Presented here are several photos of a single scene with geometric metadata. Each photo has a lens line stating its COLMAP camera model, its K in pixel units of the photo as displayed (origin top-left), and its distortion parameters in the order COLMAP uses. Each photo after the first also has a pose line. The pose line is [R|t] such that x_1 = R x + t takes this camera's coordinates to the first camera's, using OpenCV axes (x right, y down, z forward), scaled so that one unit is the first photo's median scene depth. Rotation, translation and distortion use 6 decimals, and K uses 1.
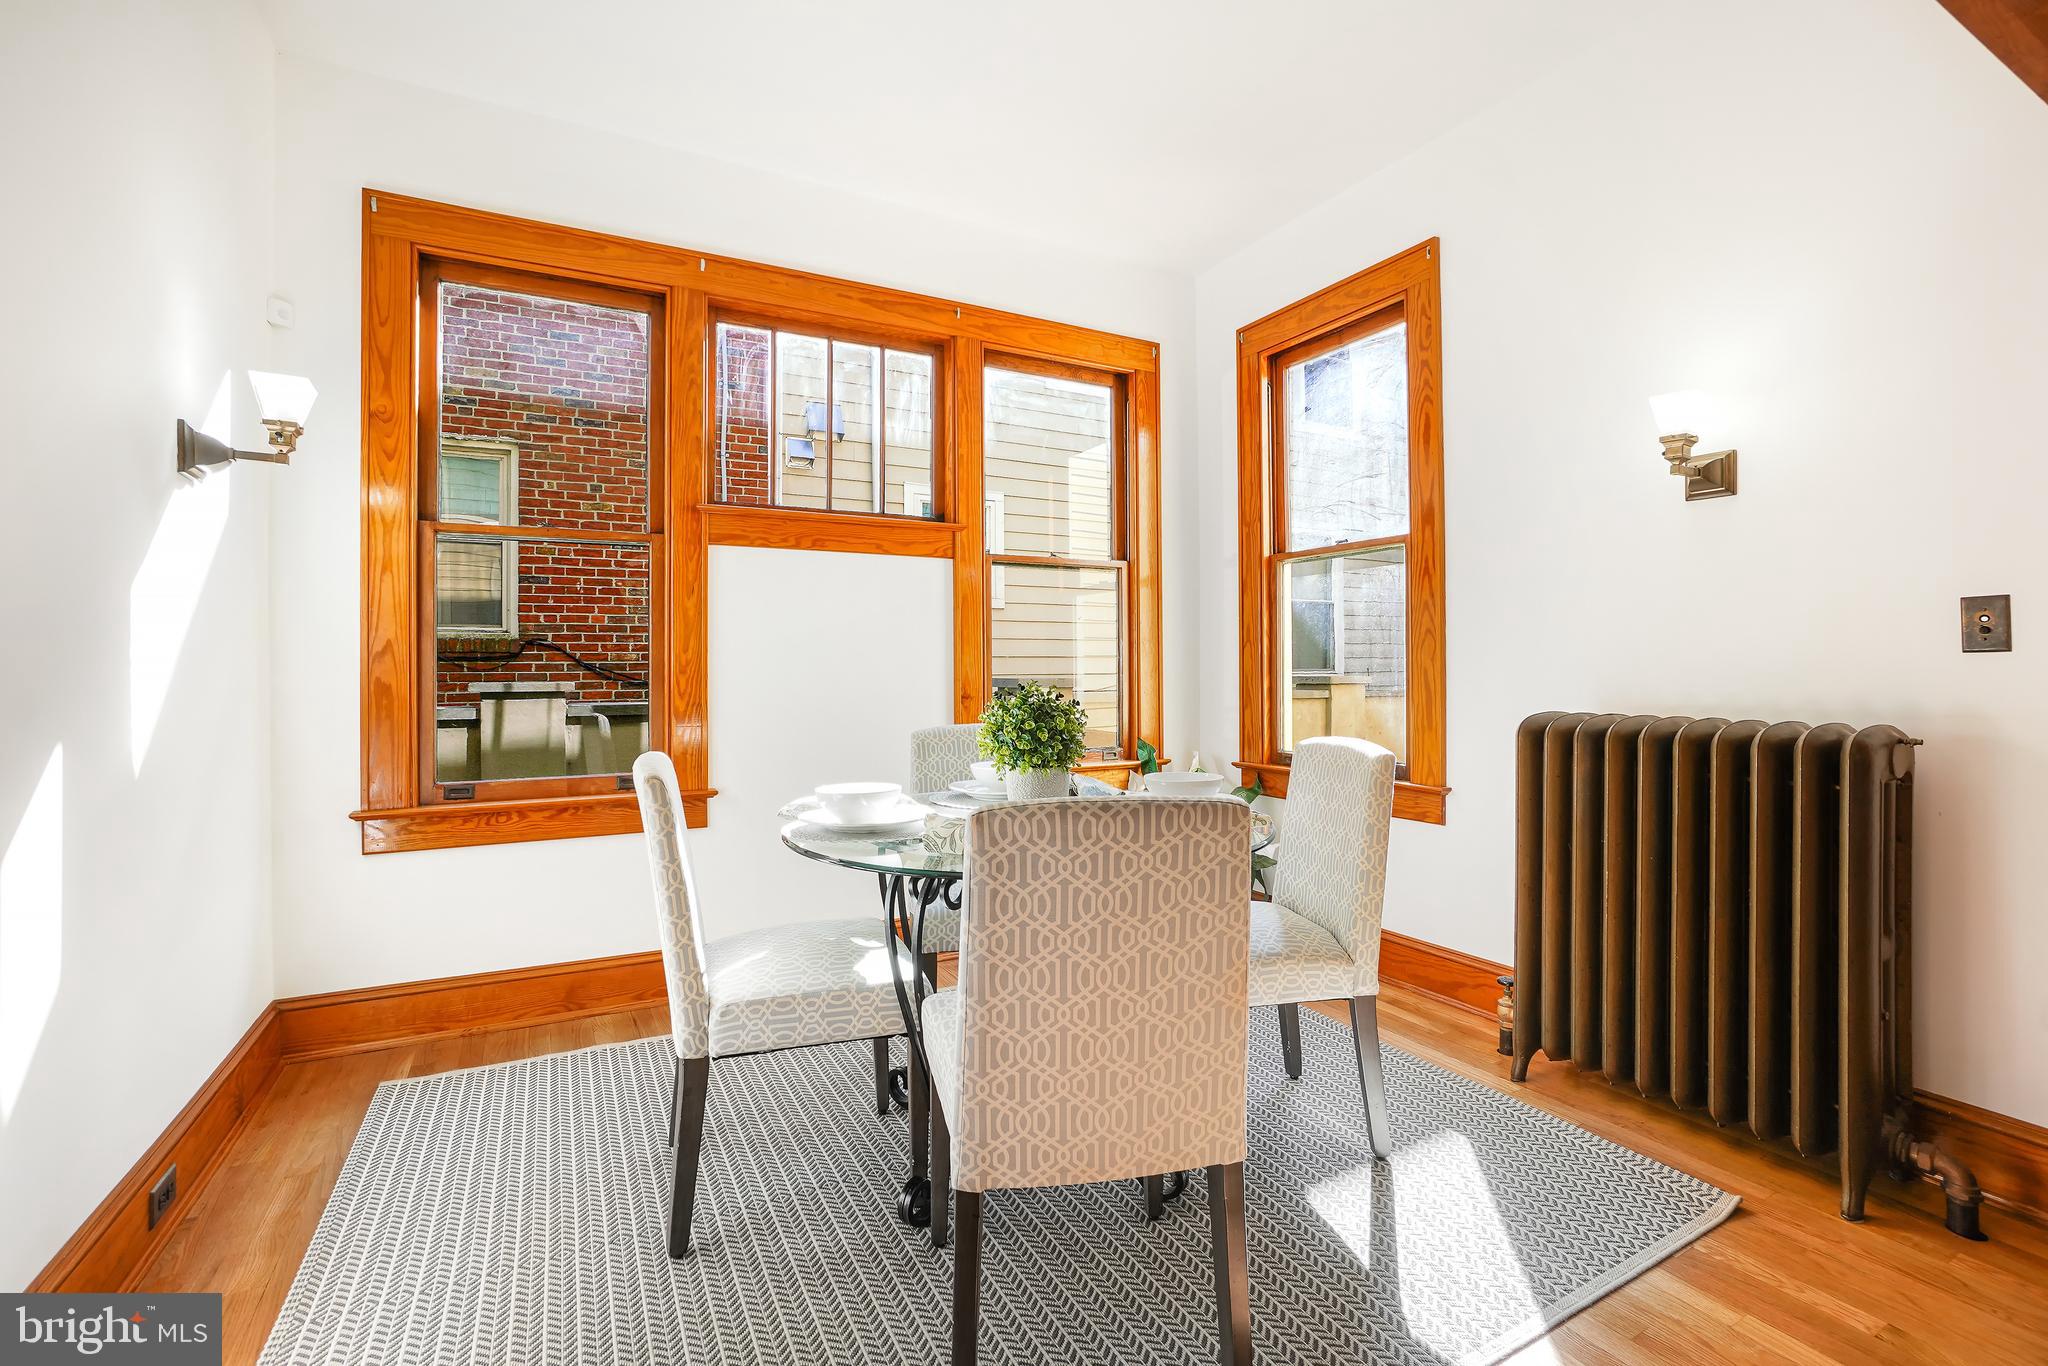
lens RADIAL K [[908.4, 0, 1030.3], [0, 908.4, 675.9], [0, 0, 1]] dist [-0.042061, 0.000103]
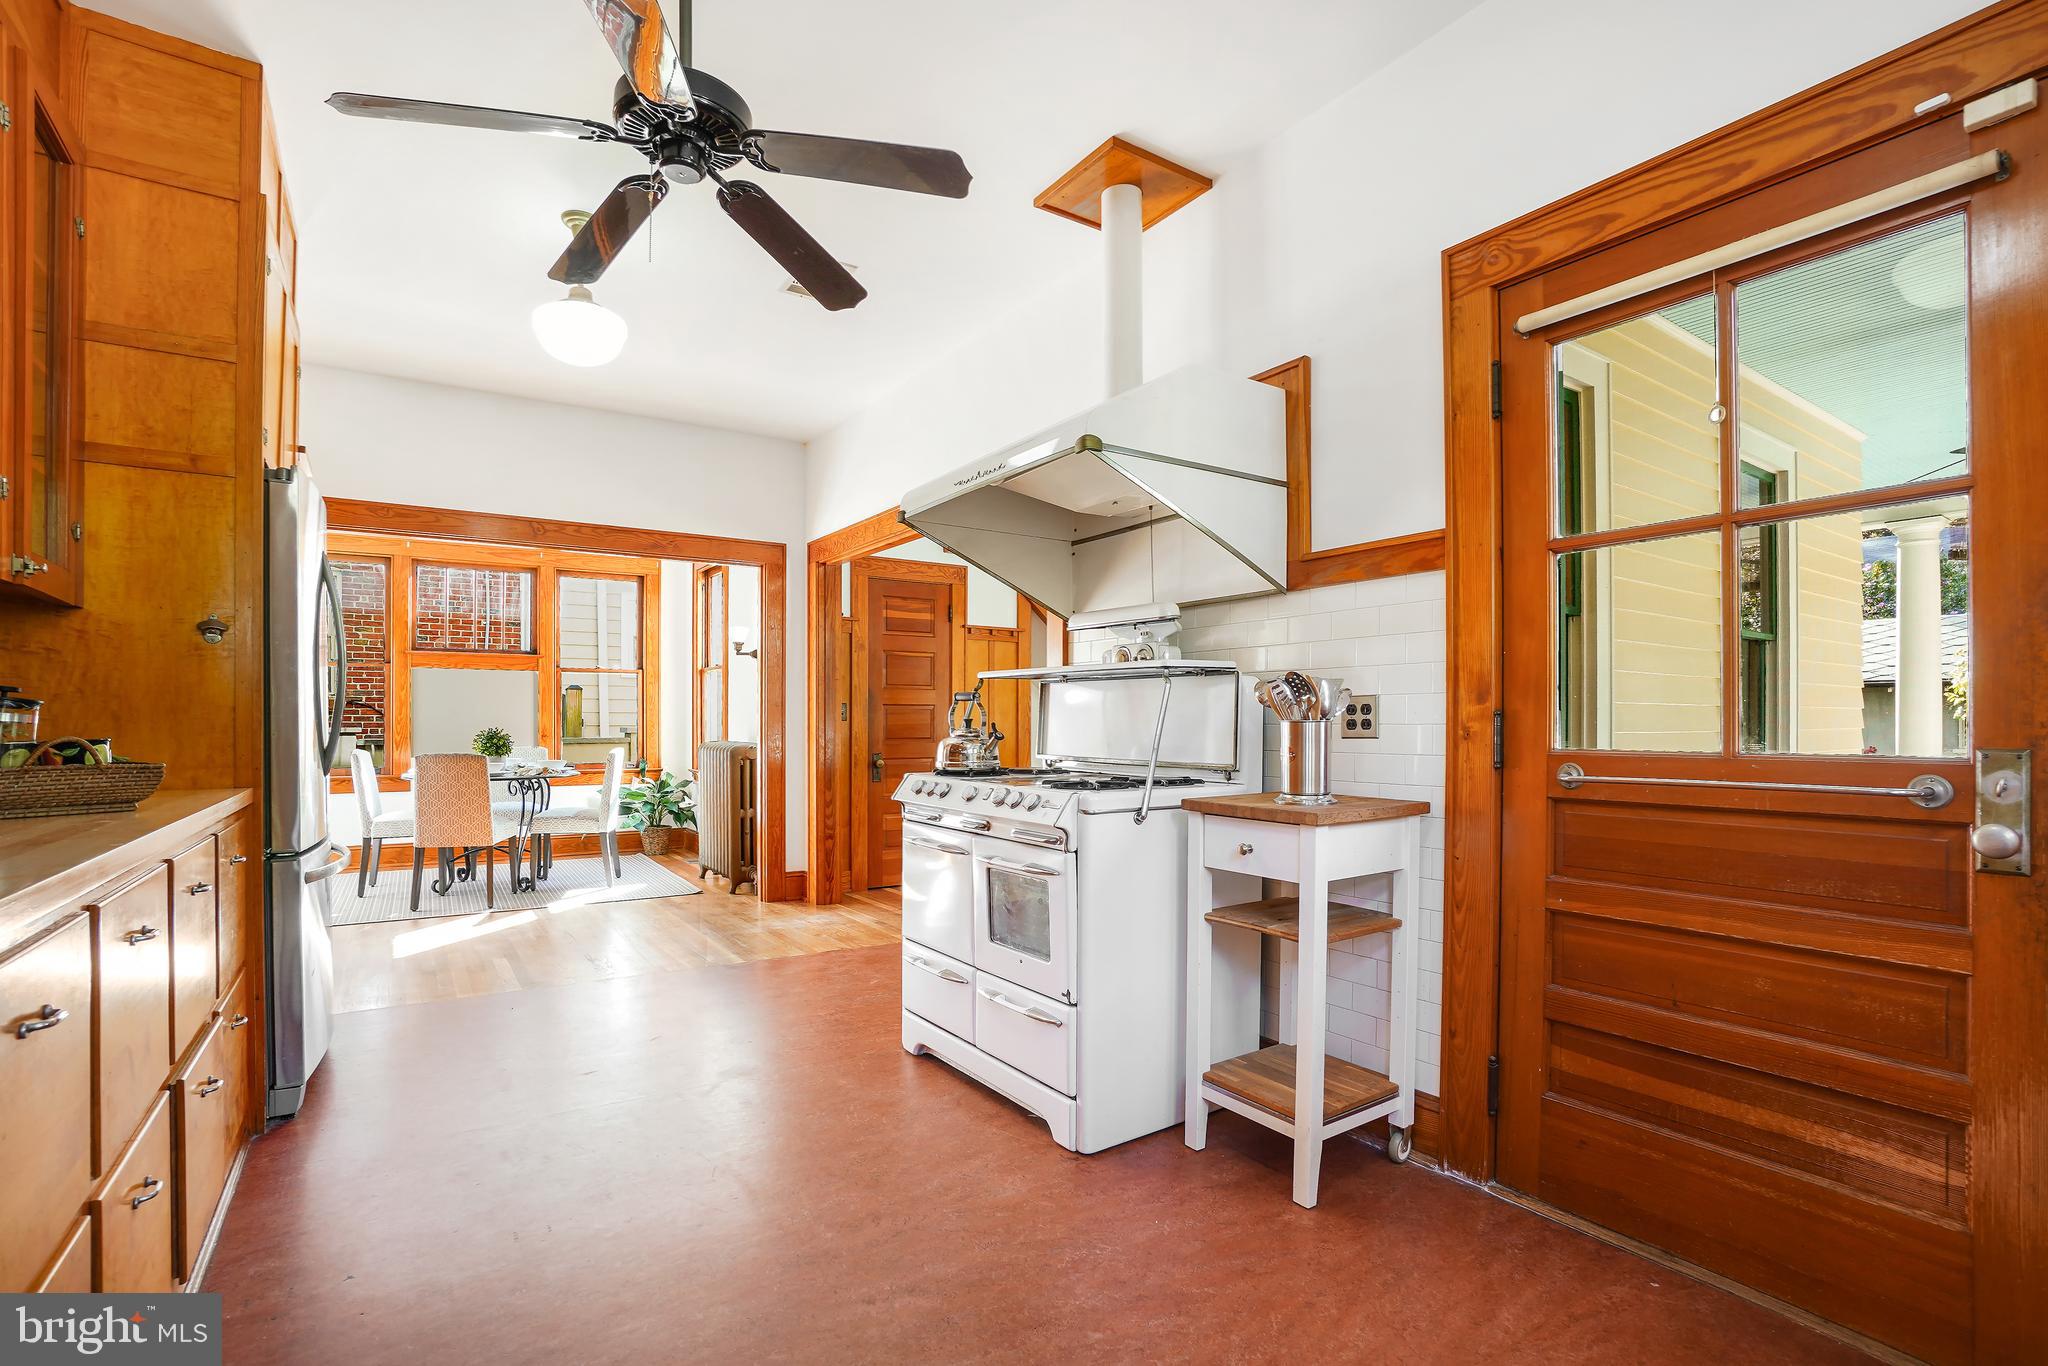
lens RADIAL K [[923.6, 0, 1029.7], [0, 923.6, 720.4], [0, 0, 1]] dist [-0.040634, 0.000802]
pose [[0.994298, 0.000512, 0.106639, 0.946222], [-0.000212, 0.999996, -0.002823, -0.005608], [-0.106640, 0.002785, 0.994294, -1.434543]]
